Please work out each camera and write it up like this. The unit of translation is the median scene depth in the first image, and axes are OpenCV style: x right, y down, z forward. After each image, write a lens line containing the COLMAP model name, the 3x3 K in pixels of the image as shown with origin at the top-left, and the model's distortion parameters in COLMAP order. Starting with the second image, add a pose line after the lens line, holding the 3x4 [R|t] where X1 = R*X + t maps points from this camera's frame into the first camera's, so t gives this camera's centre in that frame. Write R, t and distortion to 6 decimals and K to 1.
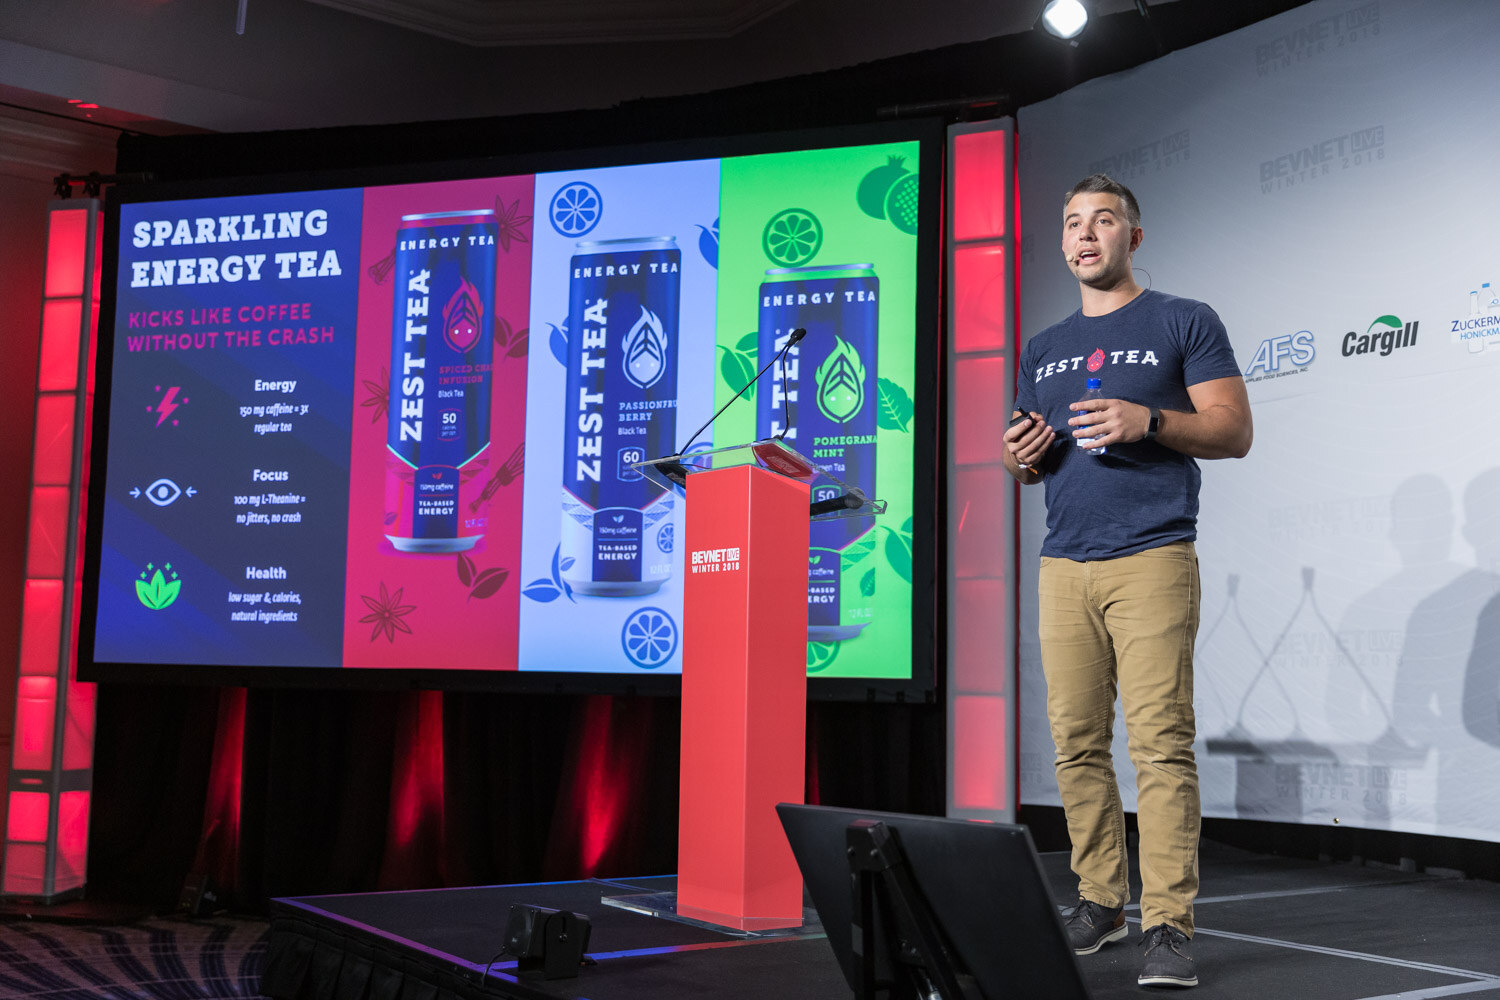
lens RADIAL K [[1641.5, 0, 742.4], [0, 1641.5, 486.8], [0, 0, 1]] dist [0.011513, 0.000000]
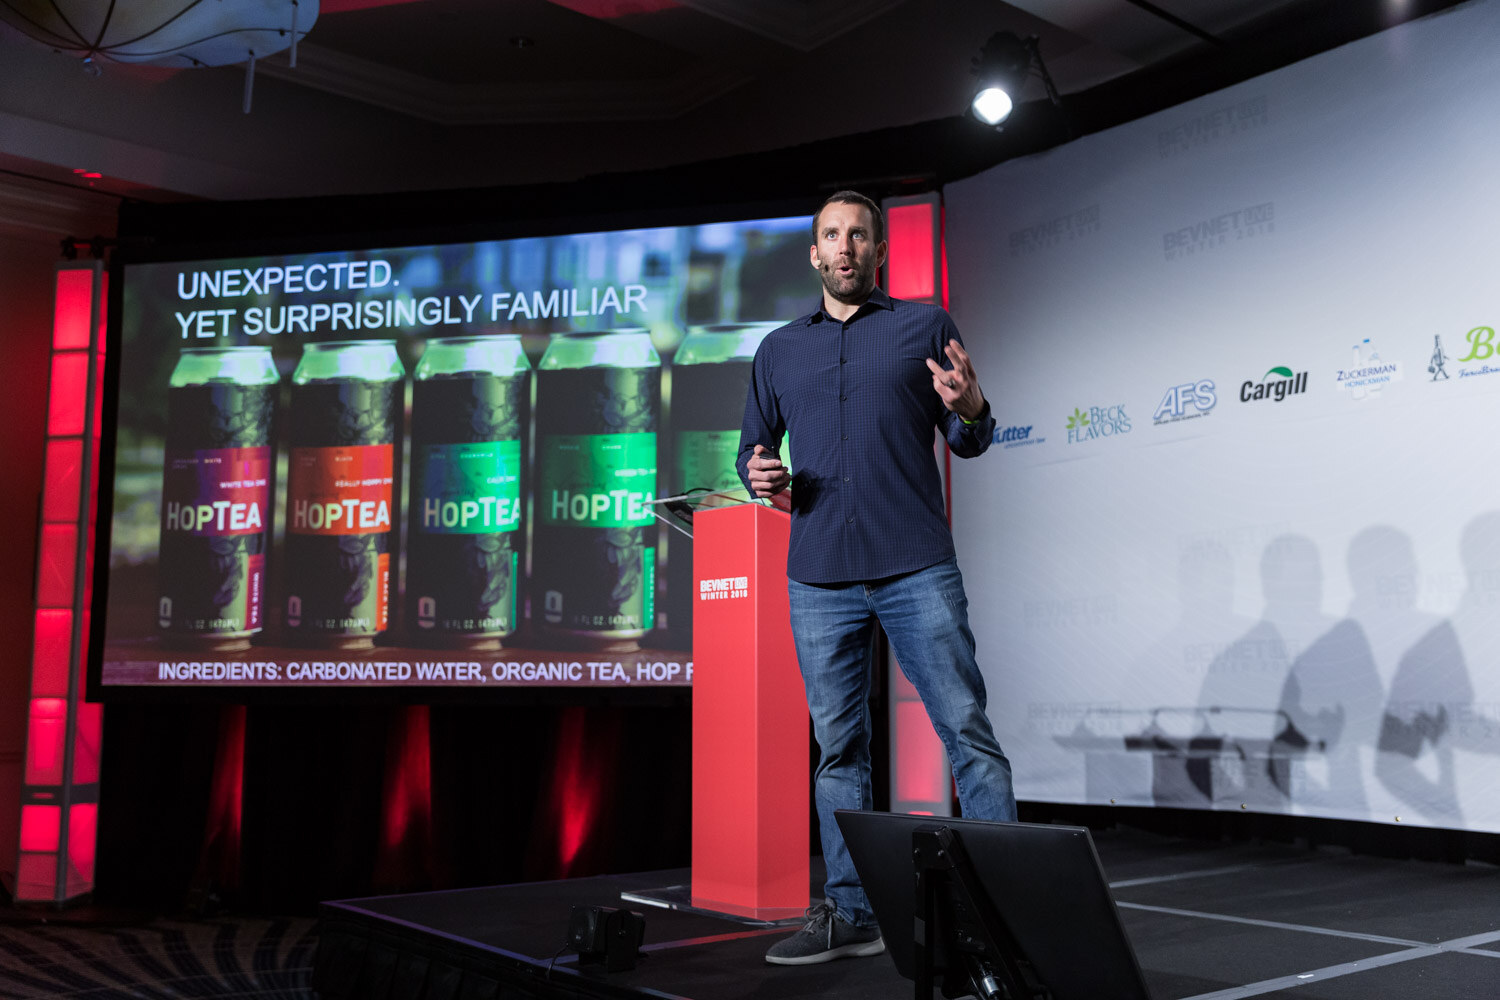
lens RADIAL K [[1455.2, 0, 714.0], [0, 1455.2, 487.2], [0, 0, 1]] dist [0.020639, 0.000000]
pose [[0.997594, -0.008248, 0.068836, -0.072437], [0.009298, 0.999845, -0.014947, -0.007567], [-0.068702, 0.015551, 0.997516, 0.005595]]
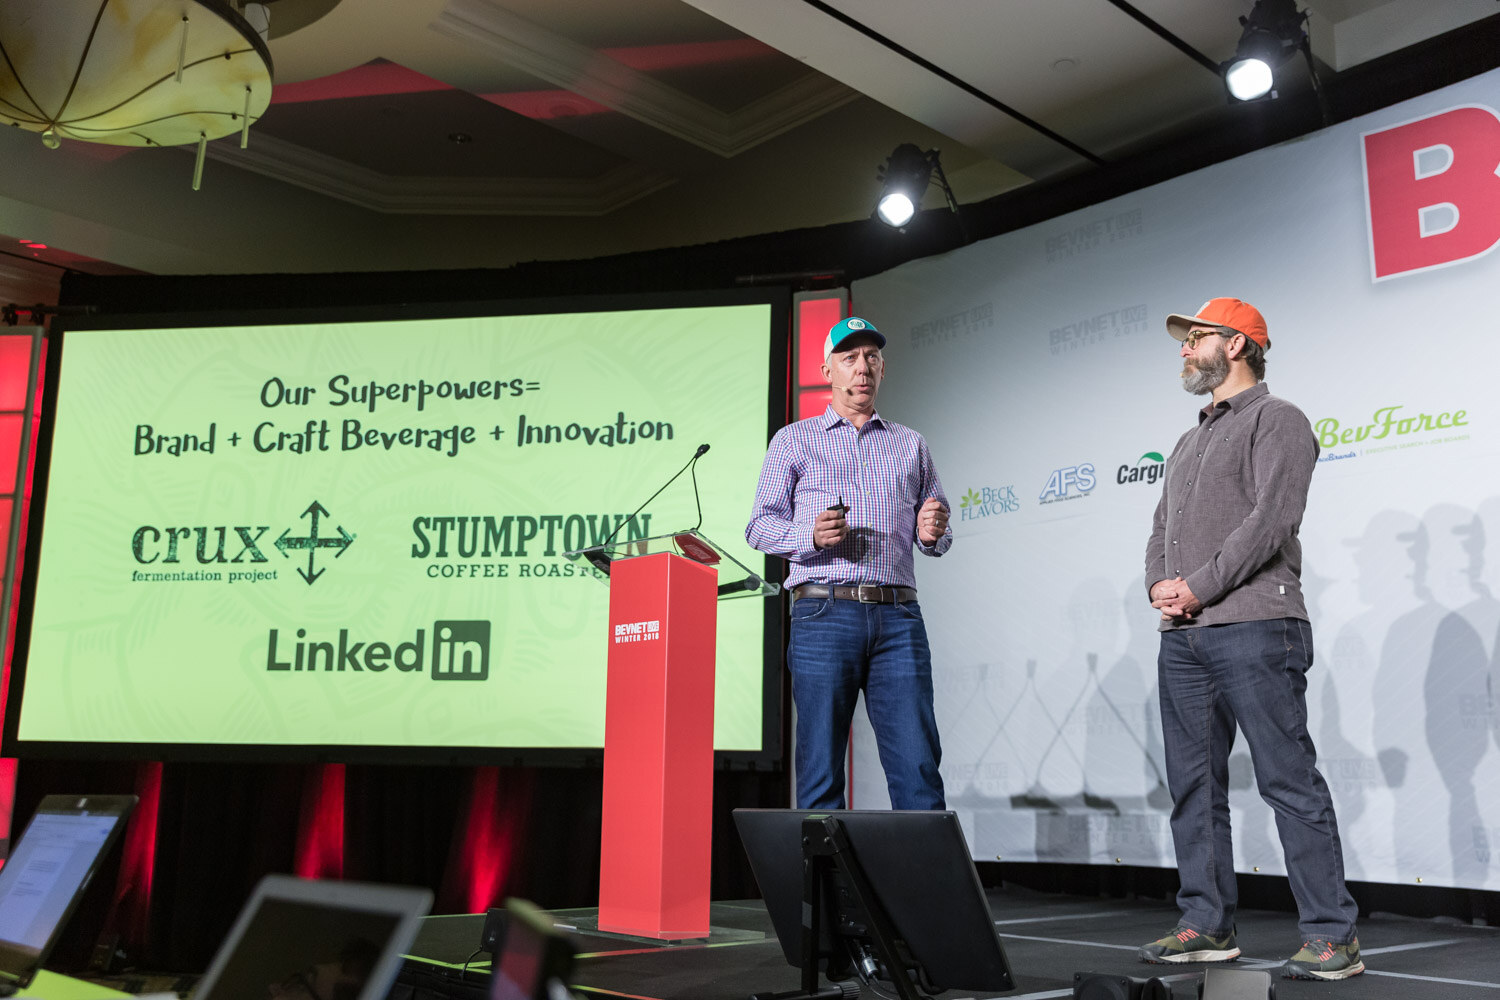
lens RADIAL K [[1455.2, 0, 712.8], [0, 1455.2, 494.5], [0, 0, 1]] dist [0.020639, 0.000000]
pose [[0.991837, 0.025035, 0.125033, -0.077688], [-0.013916, 0.995932, -0.089030, 0.030984], [-0.126753, 0.086563, 0.988150, -0.056862]]
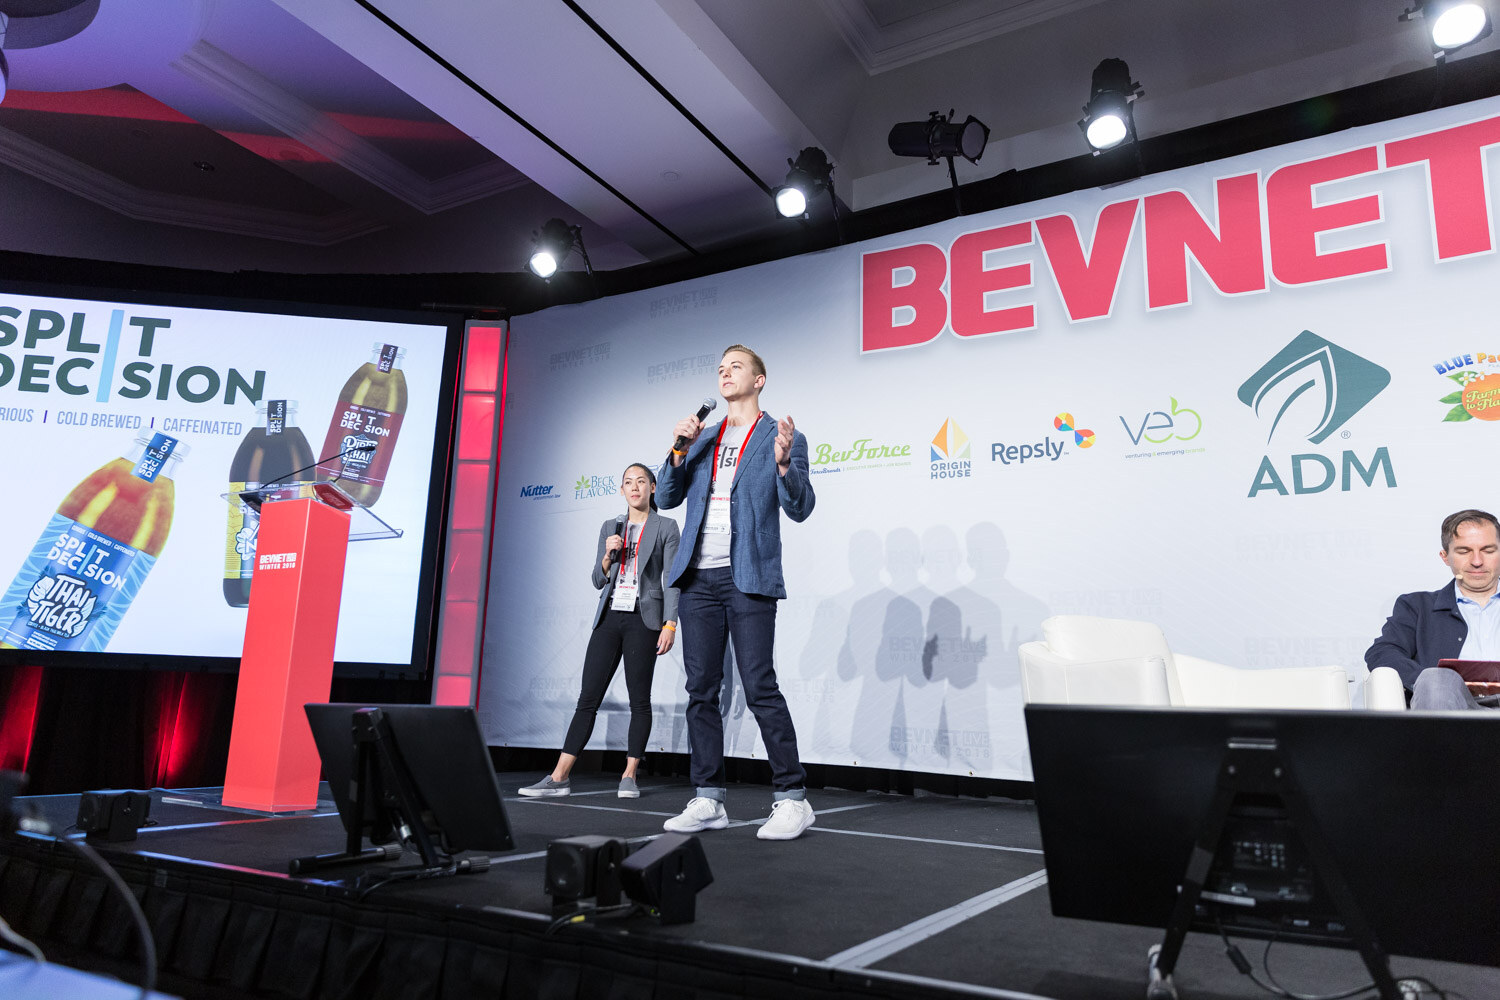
lens RADIAL K [[1004.1, 0, 741.5], [0, 1004.1, 501.8], [0, 0, 1]] dist [0.020073, -0.006005]
pose [[0.915869, 0.095517, 0.389948, 0.005368], [-0.062598, 0.993382, -0.096302, 0.042170], [-0.396566, 0.063790, 0.915787, -0.001901]]
